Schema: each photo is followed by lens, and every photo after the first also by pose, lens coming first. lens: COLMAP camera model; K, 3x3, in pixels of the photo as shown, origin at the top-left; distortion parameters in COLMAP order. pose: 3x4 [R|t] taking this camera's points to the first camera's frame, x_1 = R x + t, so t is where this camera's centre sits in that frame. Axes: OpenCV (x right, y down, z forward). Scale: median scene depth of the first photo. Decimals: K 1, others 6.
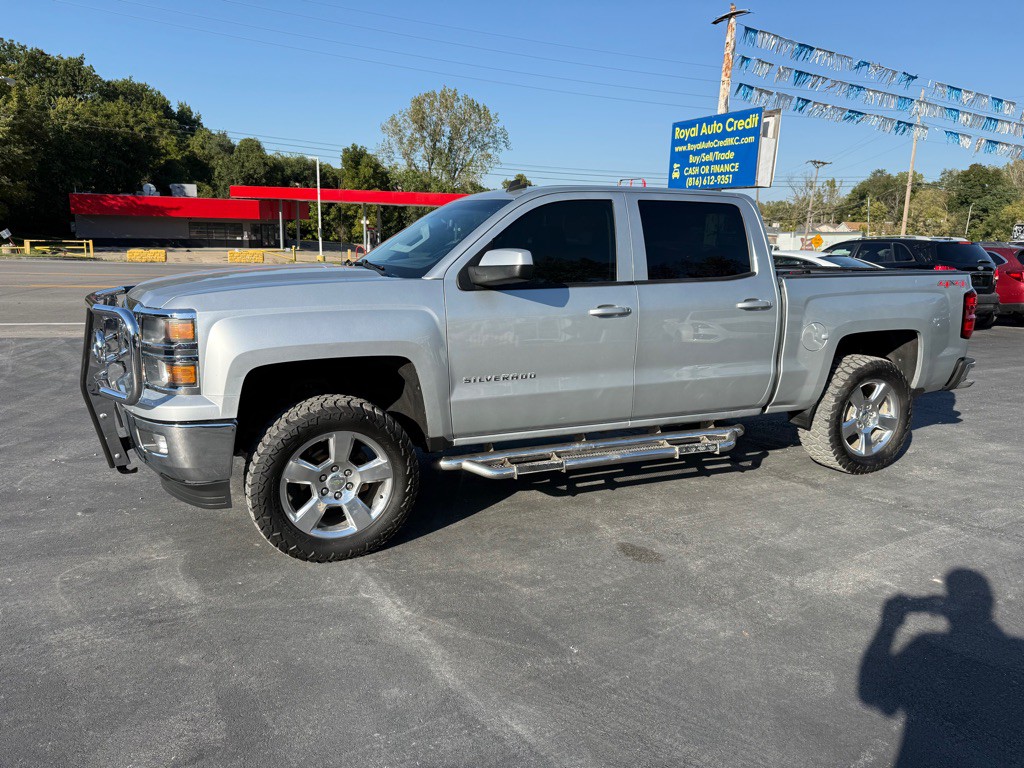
lens RADIAL K [[721.4, 0, 492.9], [0, 721.4, 370.4], [0, 0, 1]] dist [0.020605, -0.030999]
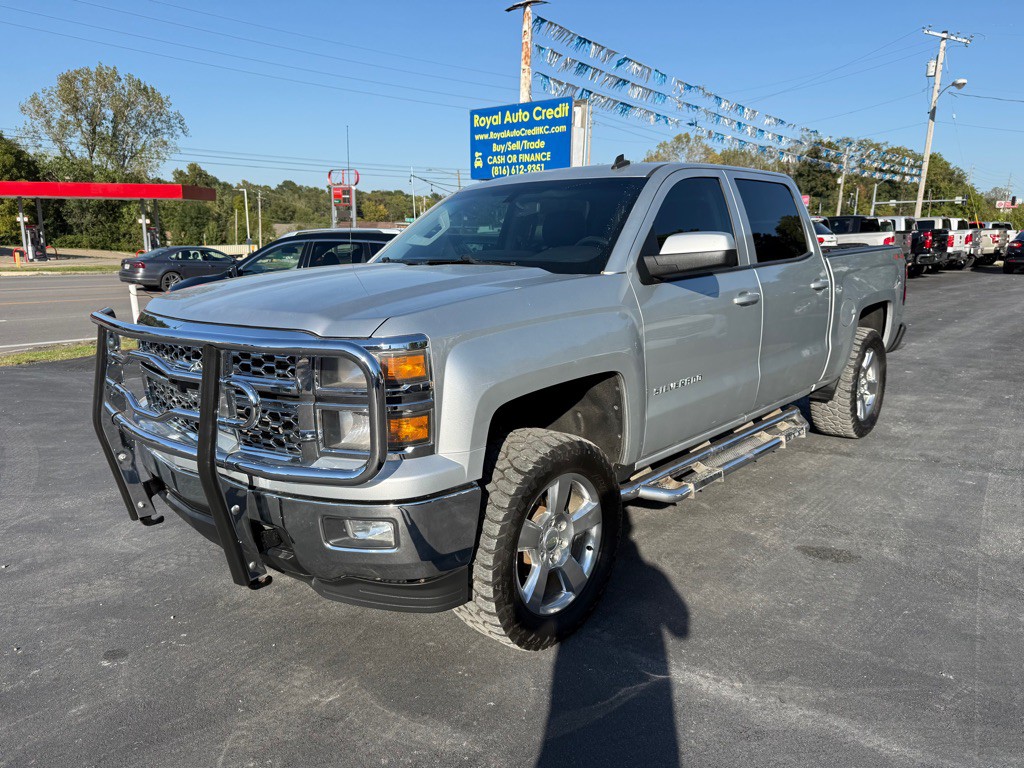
lens RADIAL K [[721.4, 0, 505.3], [0, 721.4, 382.9], [0, 0, 1]] dist [0.020605, -0.030999]
pose [[0.913946, -0.107418, 0.391361, -0.151140], [0.097079, 0.994205, 0.046175, -0.015326], [-0.394053, -0.004209, 0.919078, 0.084166]]
